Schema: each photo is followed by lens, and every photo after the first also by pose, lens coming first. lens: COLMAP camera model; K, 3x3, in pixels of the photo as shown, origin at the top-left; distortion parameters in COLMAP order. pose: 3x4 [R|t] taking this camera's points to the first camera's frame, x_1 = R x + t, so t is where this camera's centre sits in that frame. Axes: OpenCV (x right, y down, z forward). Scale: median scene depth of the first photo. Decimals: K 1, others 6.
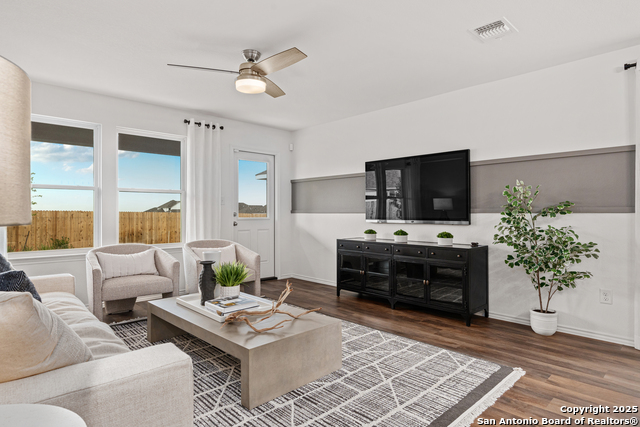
lens RADIAL K [[360.9, 0, 319.8], [0, 360.9, 208.7], [0, 0, 1]] dist [-0.001048, 0.001009]
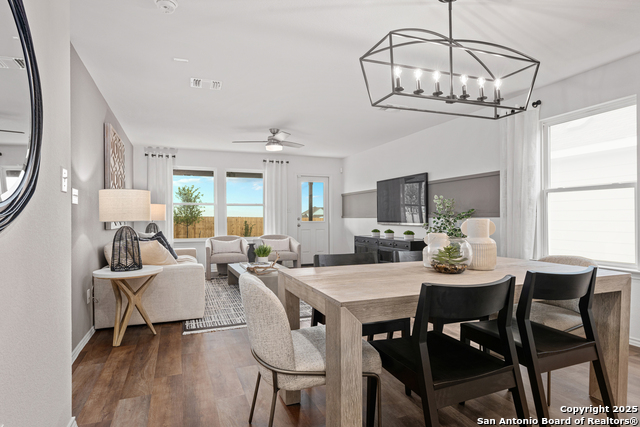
lens RADIAL K [[355.5, 0, 320.0], [0, 355.5, 213.5], [0, 0, 1]] dist [0.001348, 0.000116]
pose [[0.929465, -0.007220, -0.368839, 0.543481], [0.006738, 0.999974, -0.002594, -0.003069], [0.368849, -0.000074, 0.929490, -0.461661]]
